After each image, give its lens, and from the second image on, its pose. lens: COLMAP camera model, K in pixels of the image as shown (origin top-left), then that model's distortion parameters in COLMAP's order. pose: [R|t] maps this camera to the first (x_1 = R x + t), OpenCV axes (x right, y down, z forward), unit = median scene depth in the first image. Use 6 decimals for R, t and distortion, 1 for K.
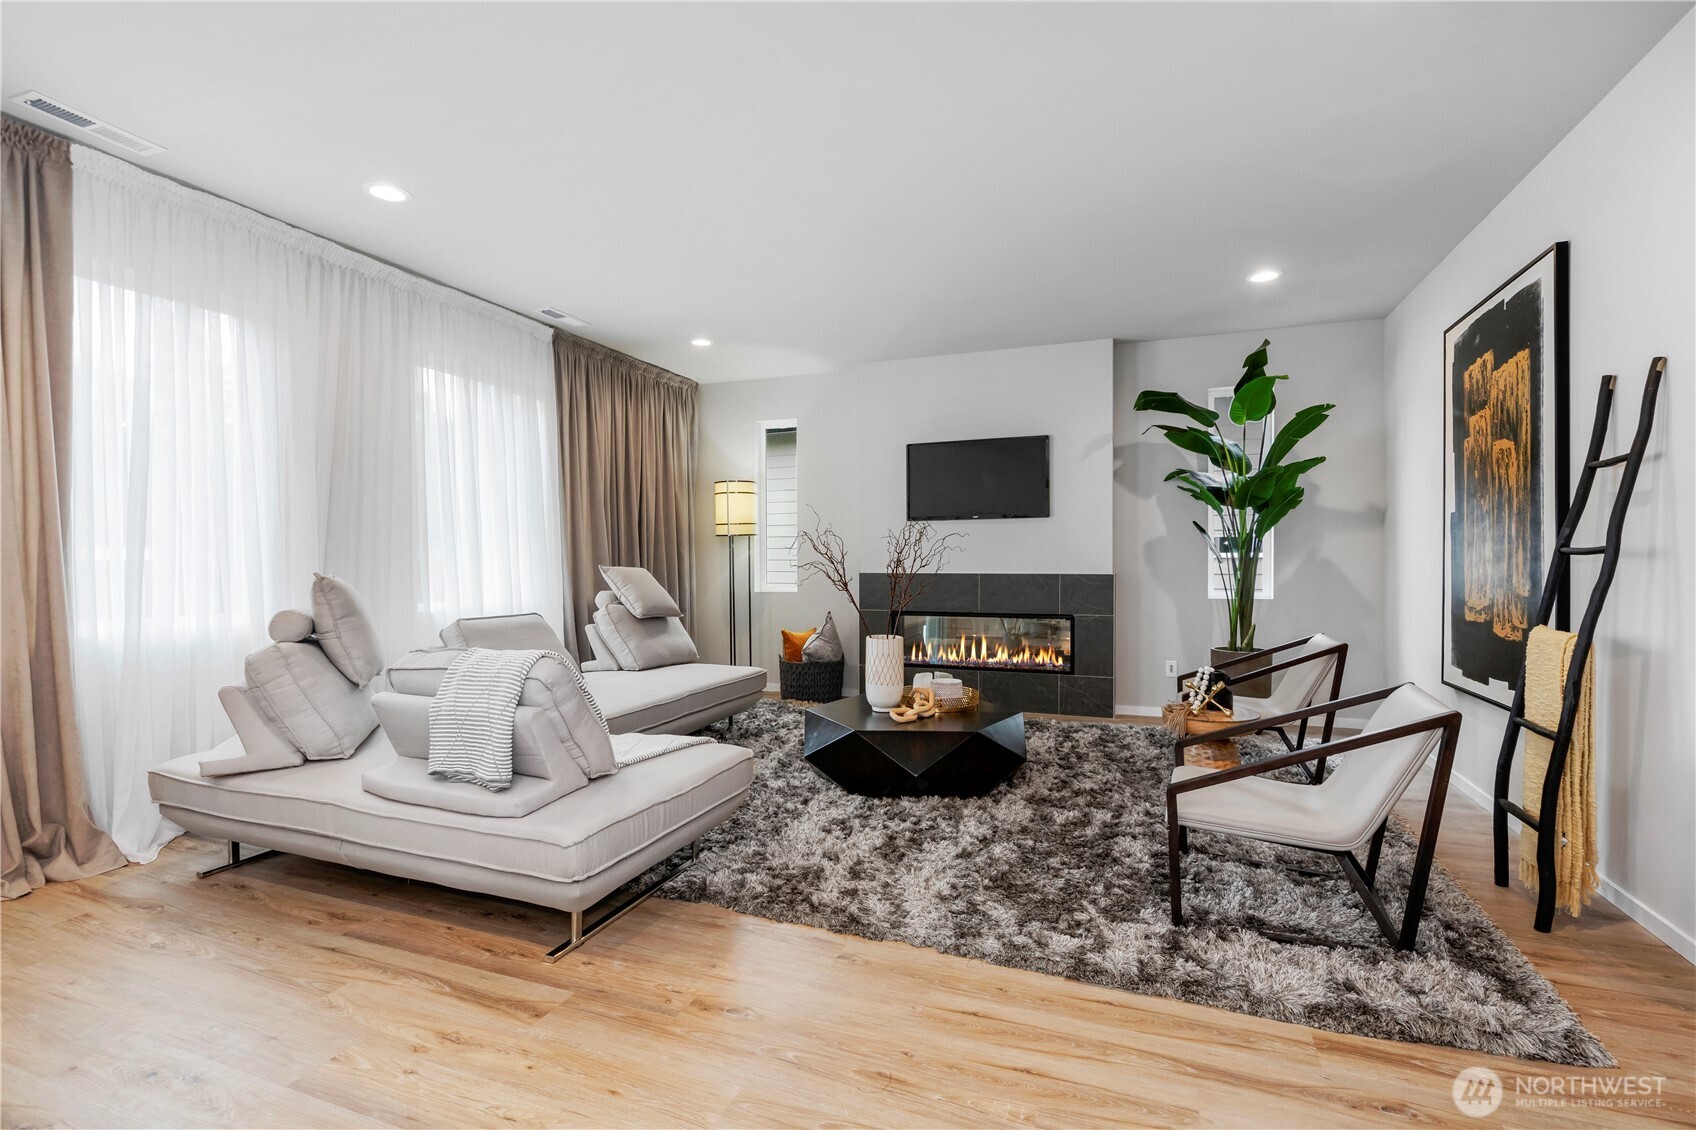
lens RADIAL K [[777.2, 0, 840.9], [0, 777.2, 570.9], [0, 0, 1]] dist [-0.000296, 0.000433]
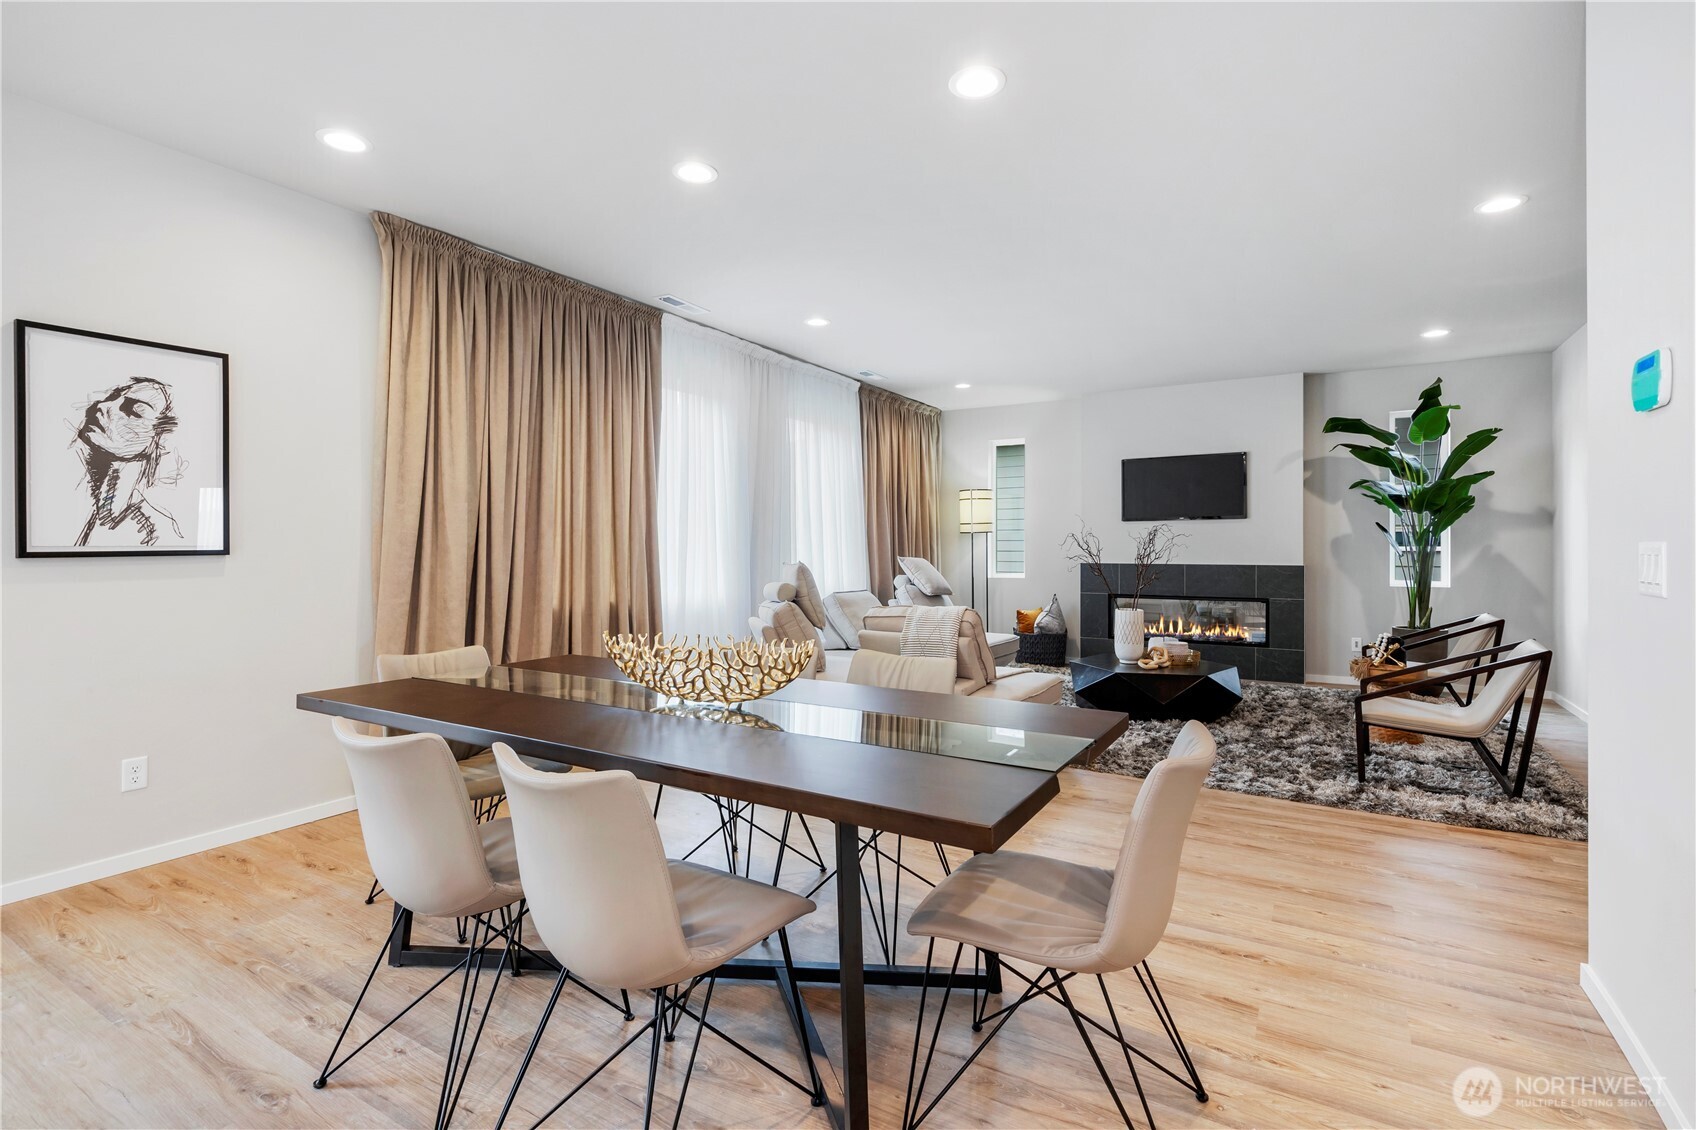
lens RADIAL K [[793.3, 0, 845.5], [0, 793.3, 548.7], [0, 0, 1]] dist [0.002370, 0.000381]
pose [[0.985889, 0.003525, -0.167365, -0.171626], [-0.005979, 0.999882, -0.014163, -0.000207], [0.167295, 0.014963, 0.985793, -0.397422]]
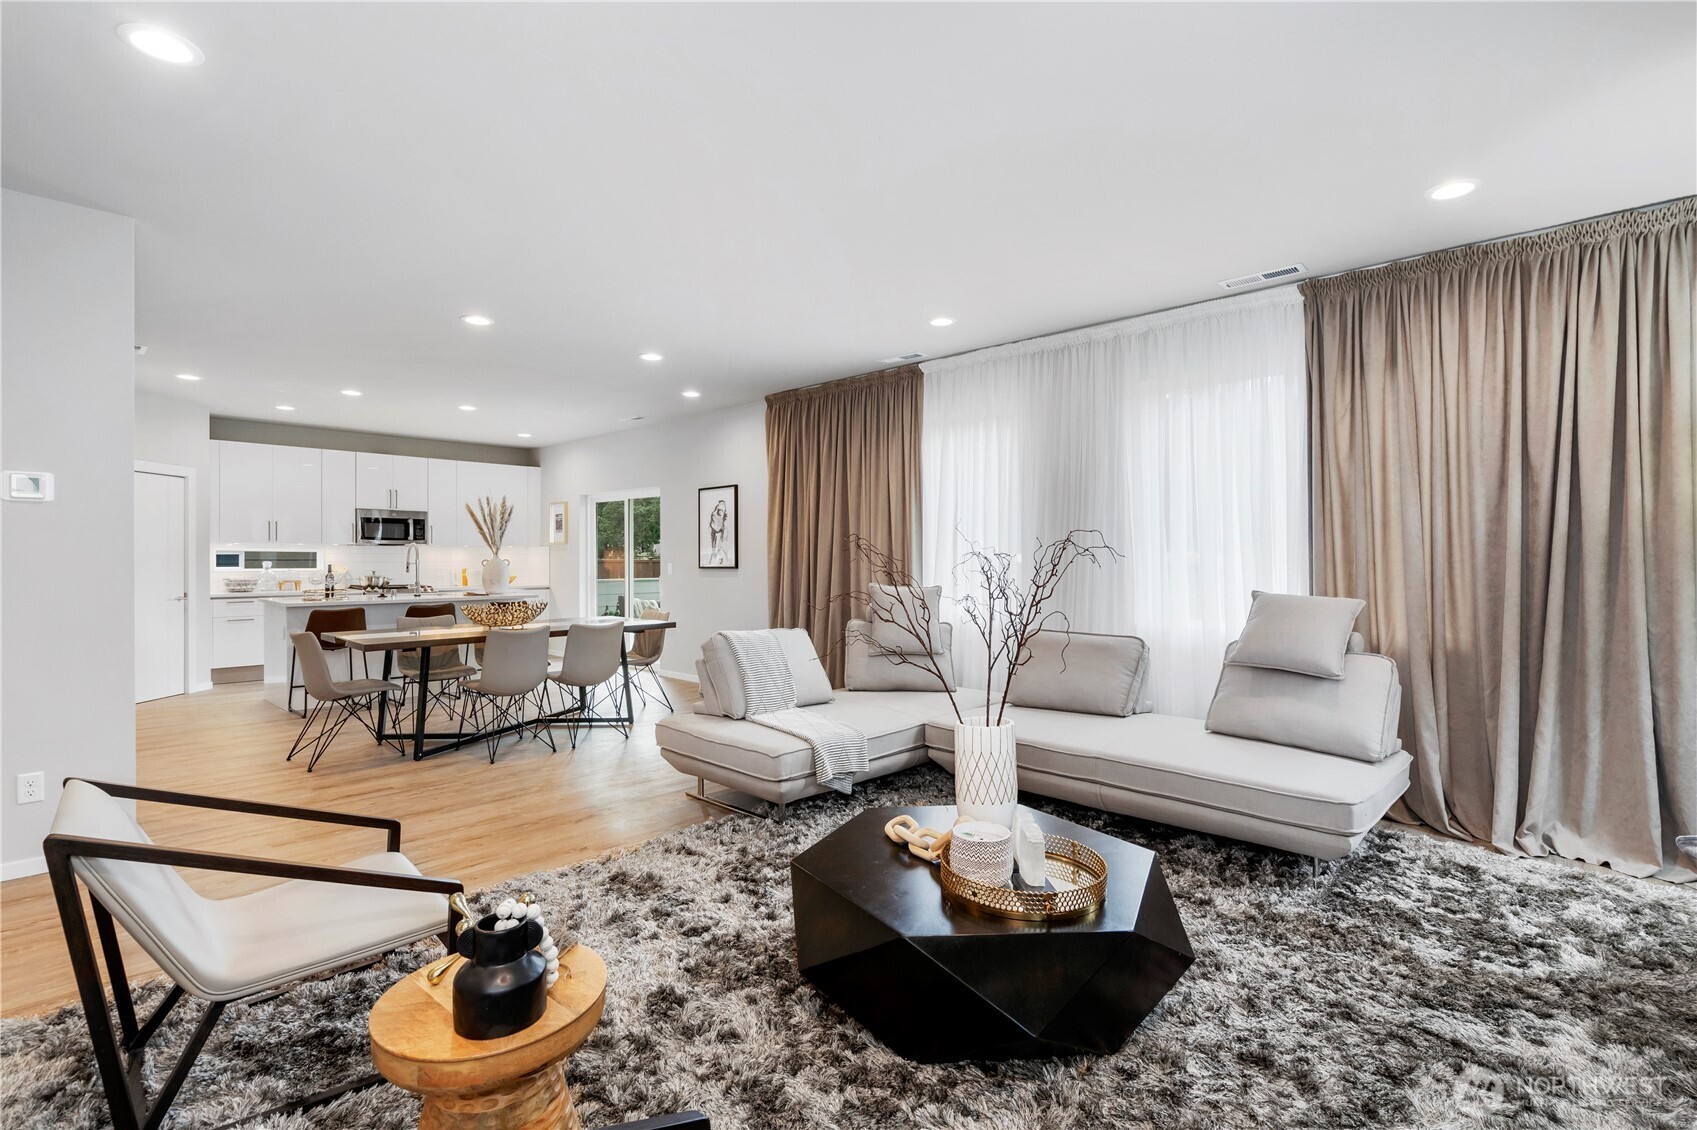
lens RADIAL K [[793.8, 0, 846.0], [0, 793.8, 548.7], [0, 0, 1]] dist [0.002370, 0.000381]
pose [[-0.373005, -0.004728, -0.927817, 0.575466], [-0.013086, 0.999914, 0.000165, -0.043076], [0.927737, 0.012203, -0.373035, 0.934417]]
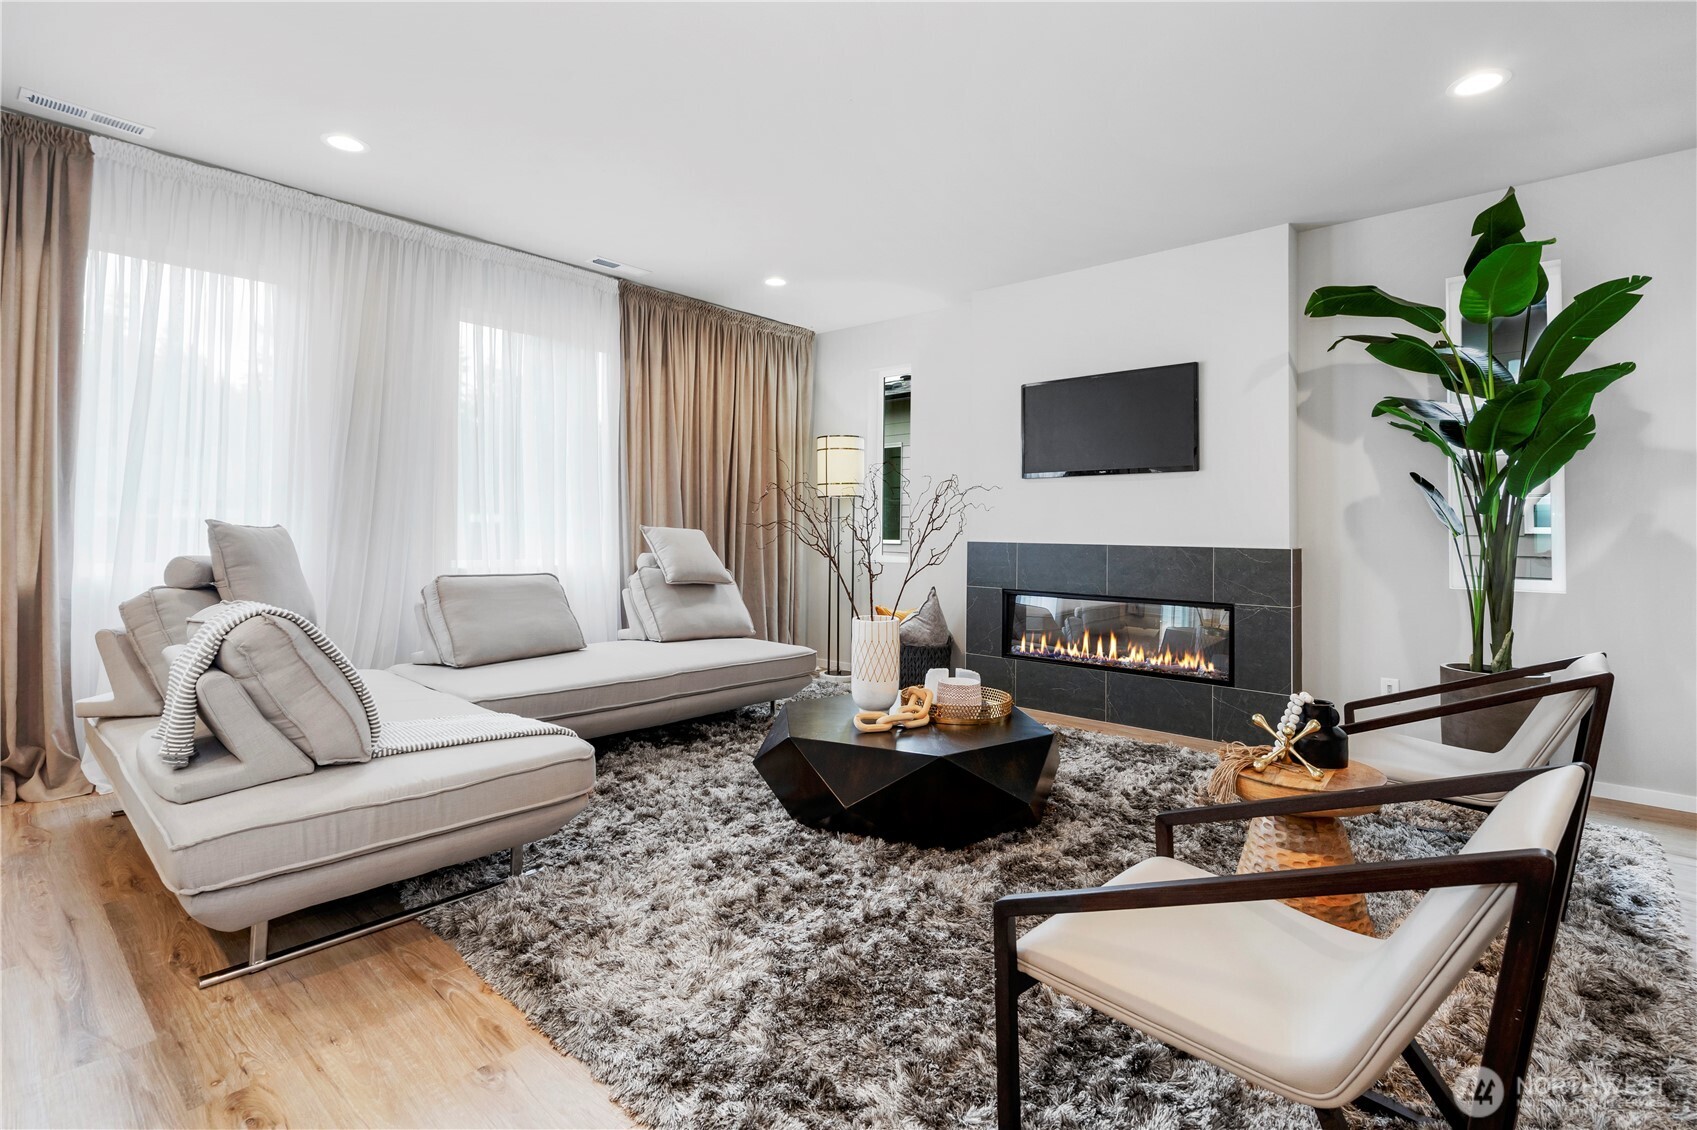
lens RADIAL K [[800.0, 0, 844.9], [0, 800.0, 505.1], [0, 0, 1]] dist [0.000219, 0.000590]
pose [[0.935696, 0.004220, -0.352782, 0.260078], [-0.021820, 0.998706, -0.045927, 0.007551], [0.352132, 0.050671, 0.934578, 0.194958]]
